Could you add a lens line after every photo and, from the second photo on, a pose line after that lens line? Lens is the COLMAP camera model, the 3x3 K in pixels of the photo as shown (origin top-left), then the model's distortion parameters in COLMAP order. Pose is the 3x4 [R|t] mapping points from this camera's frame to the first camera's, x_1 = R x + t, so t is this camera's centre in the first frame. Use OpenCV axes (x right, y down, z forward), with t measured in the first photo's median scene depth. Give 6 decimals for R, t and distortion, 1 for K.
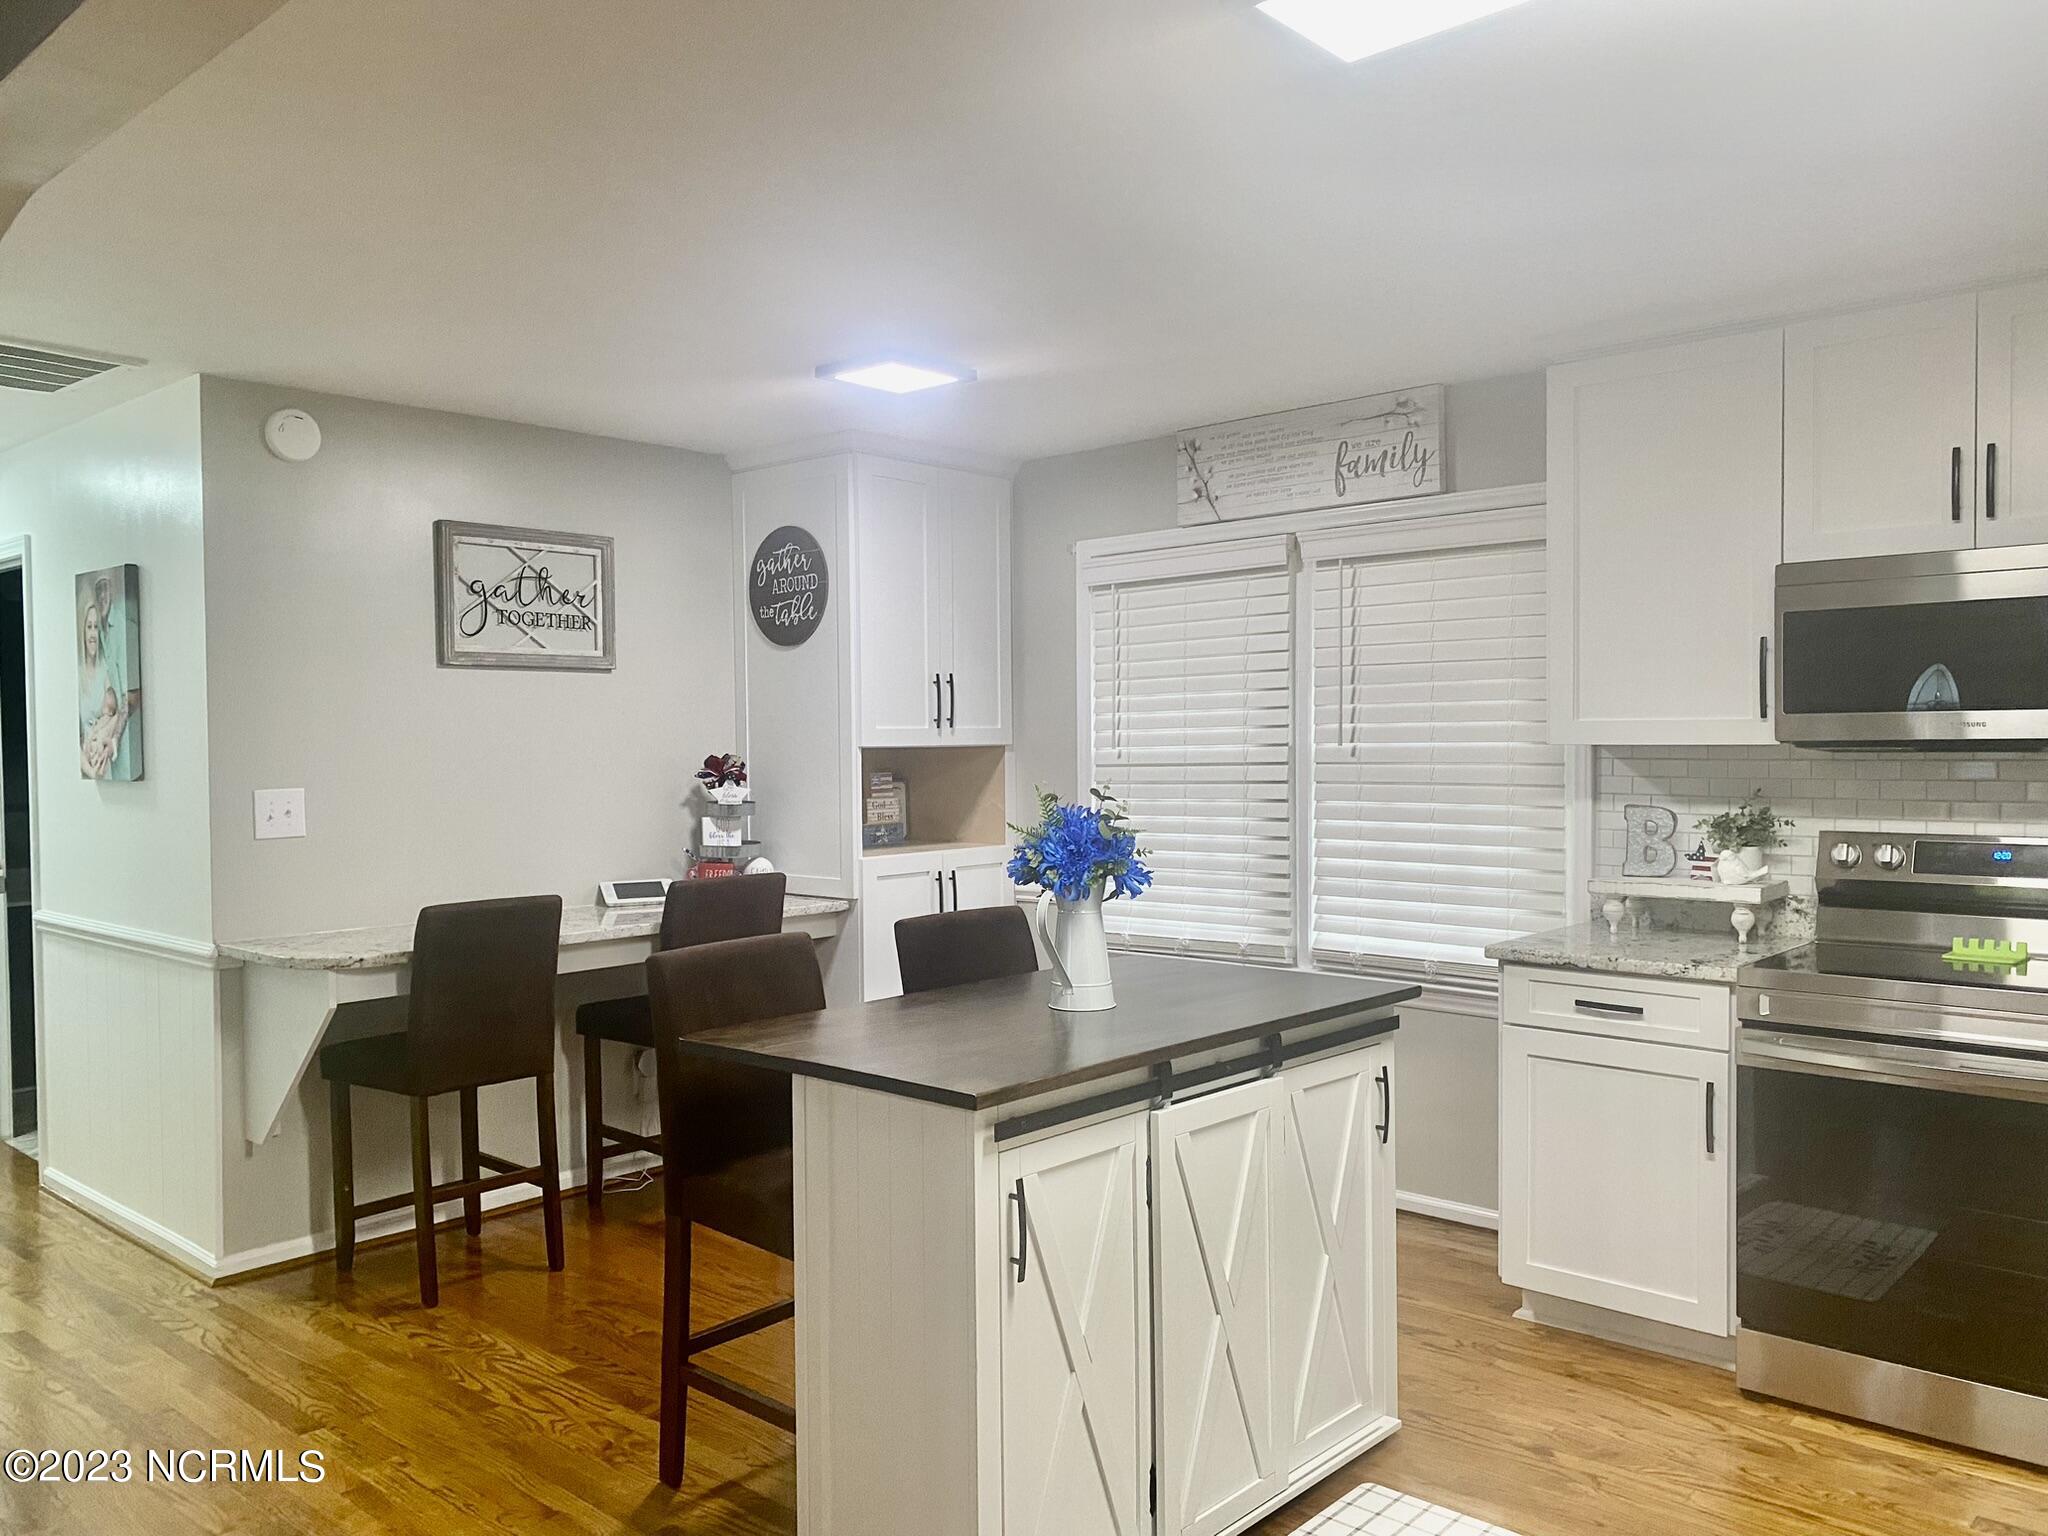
lens RADIAL K [[1549.9, 0, 1037.5], [0, 1549.9, 775.5], [0, 0, 1]] dist [0.048555, -0.065657]
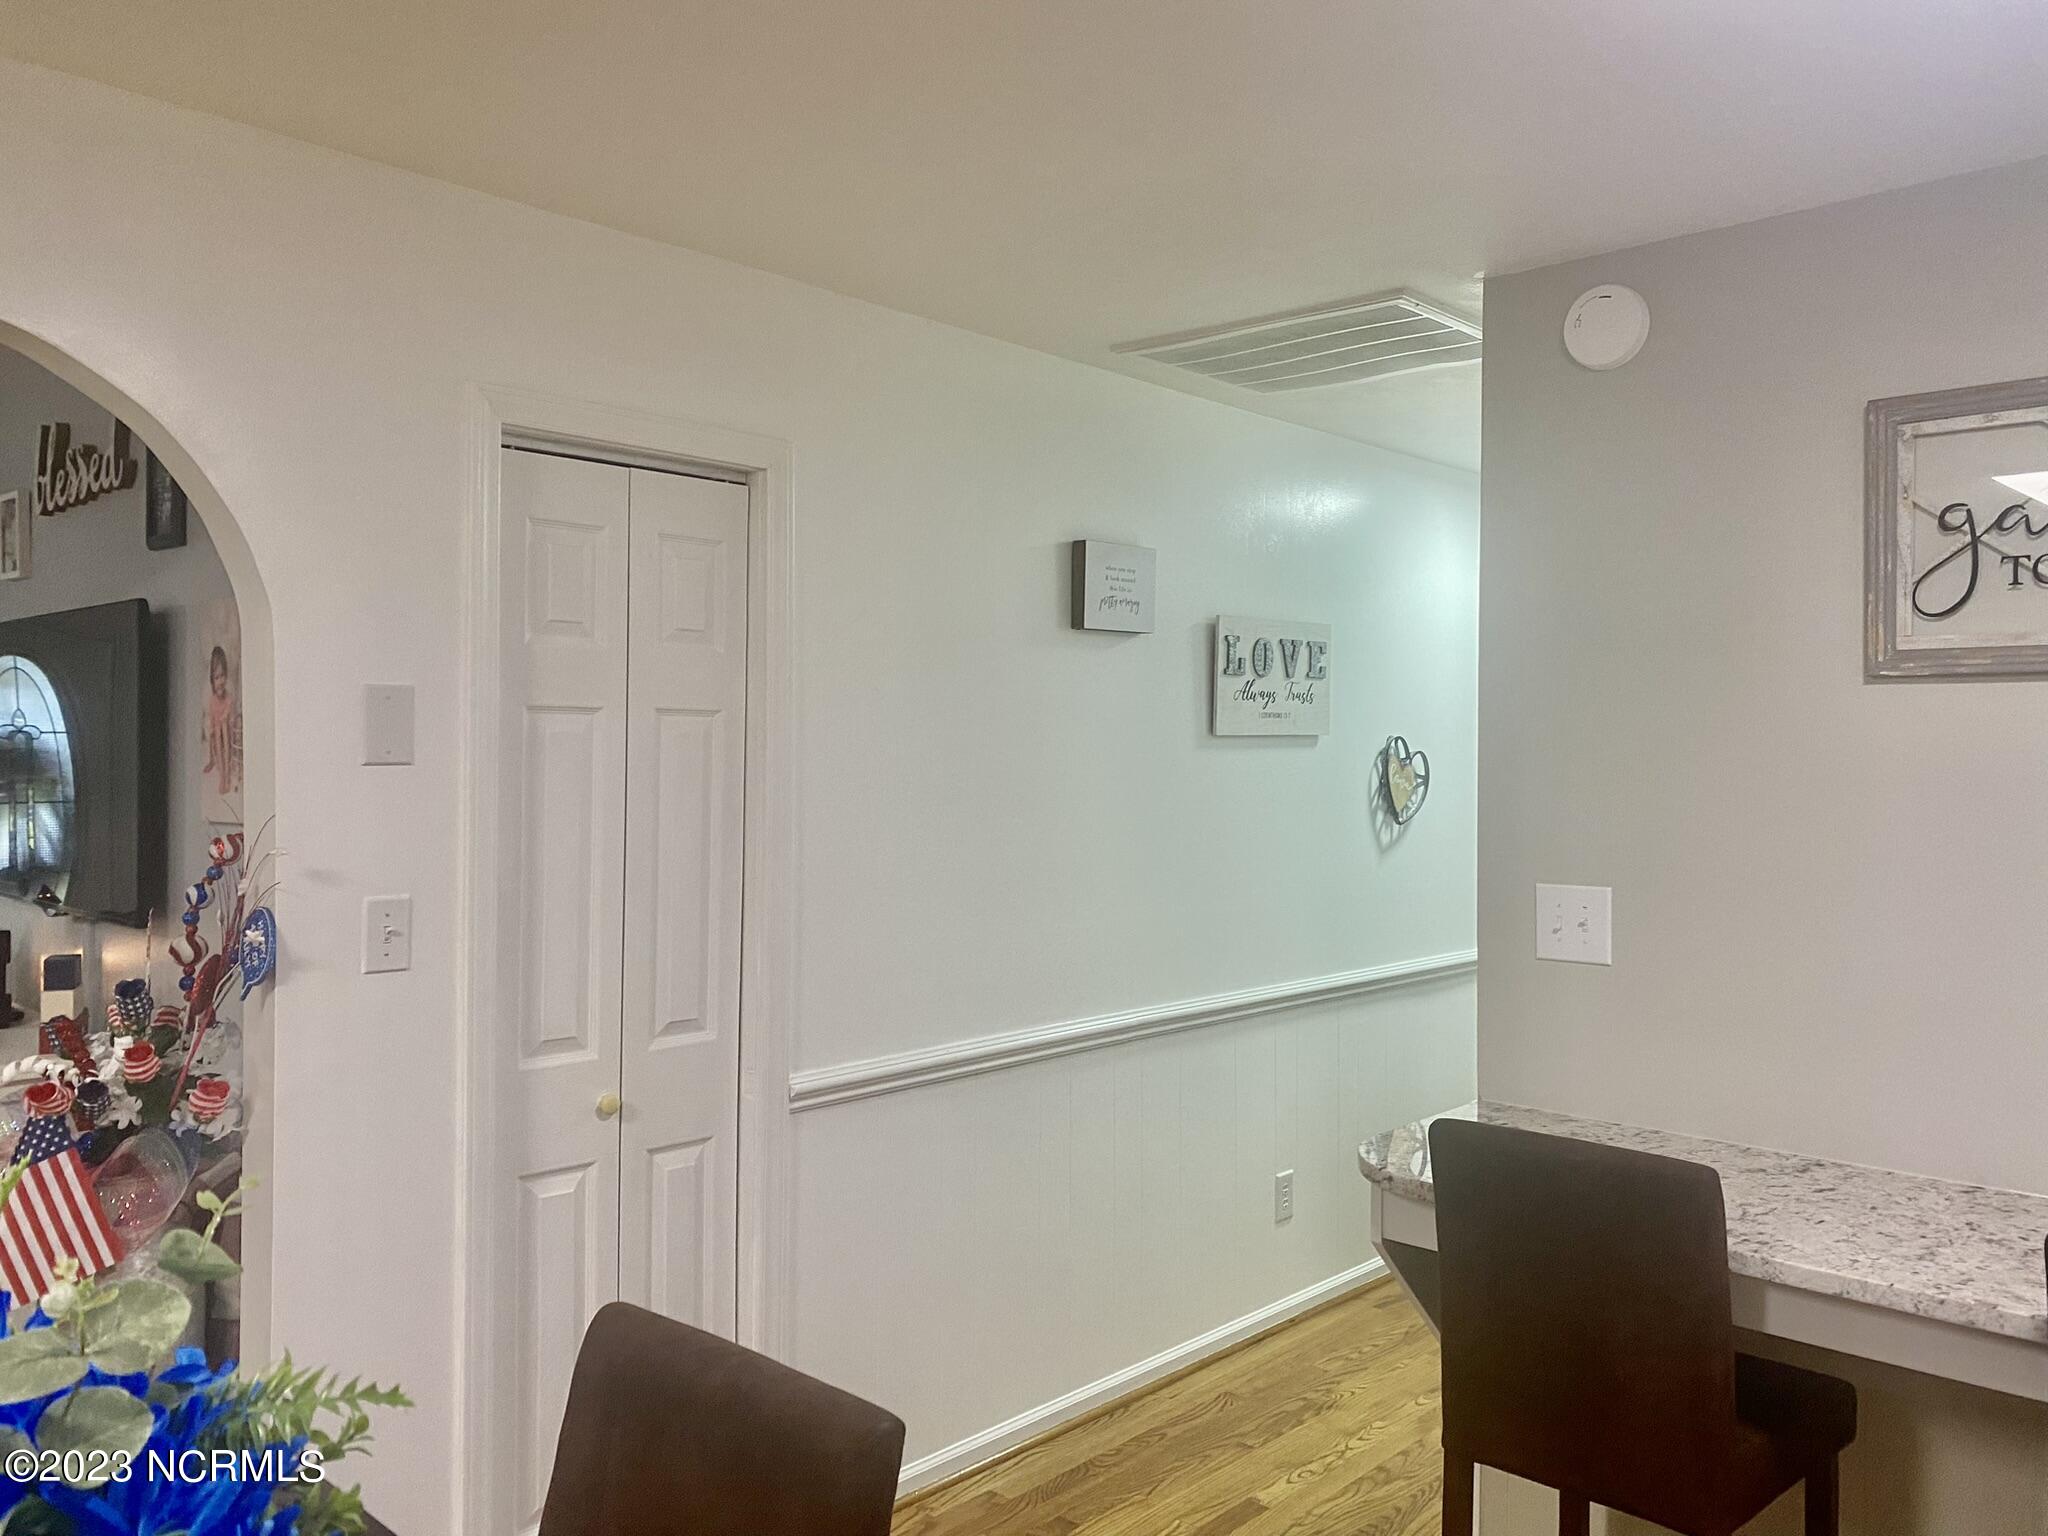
lens RADIAL K [[1549.9, 0, 1050.7], [0, 1549.9, 755.4], [0, 0, 1]] dist [0.048555, -0.065657]
pose [[-0.030465, 0.011332, -0.999472, 0.159502], [-0.031824, 0.999418, 0.012301, -0.045129], [0.999029, 0.032182, -0.030087, 0.785243]]
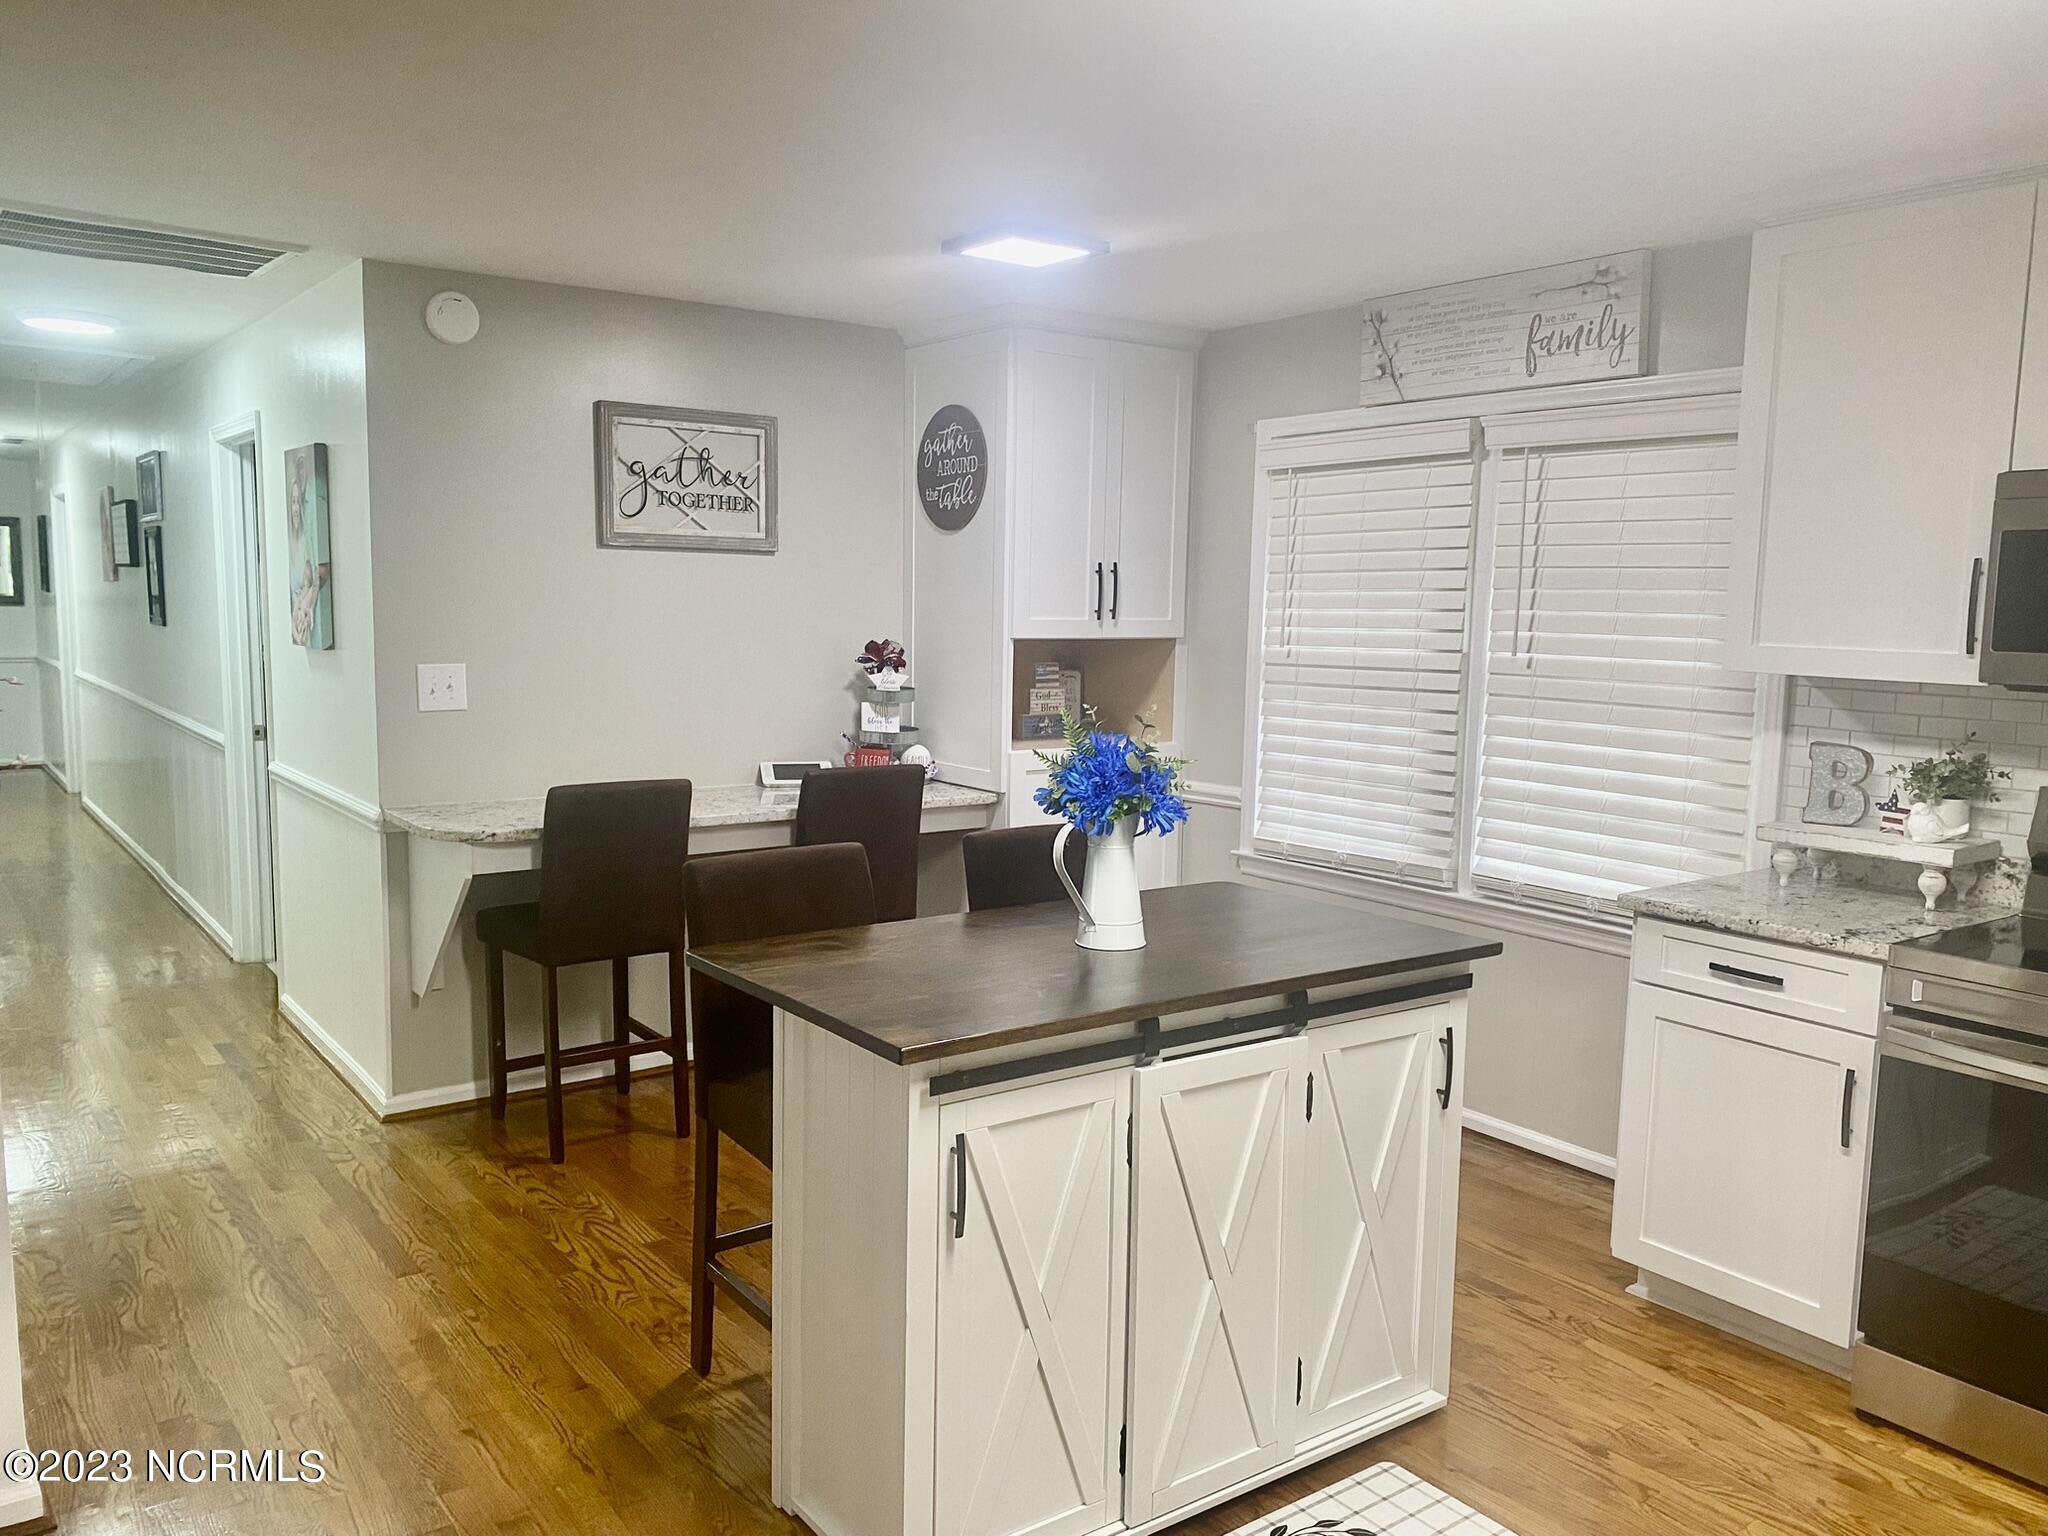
lens RADIAL K [[1549.9, 0, 1051.0], [0, 1549.9, 780.0], [0, 0, 1]] dist [0.048555, -0.065657]
pose [[0.980137, 0.051620, -0.191484, 0.116226], [-0.033503, 0.994752, 0.096671, -0.028199], [0.195470, -0.088336, 0.976723, 0.050745]]
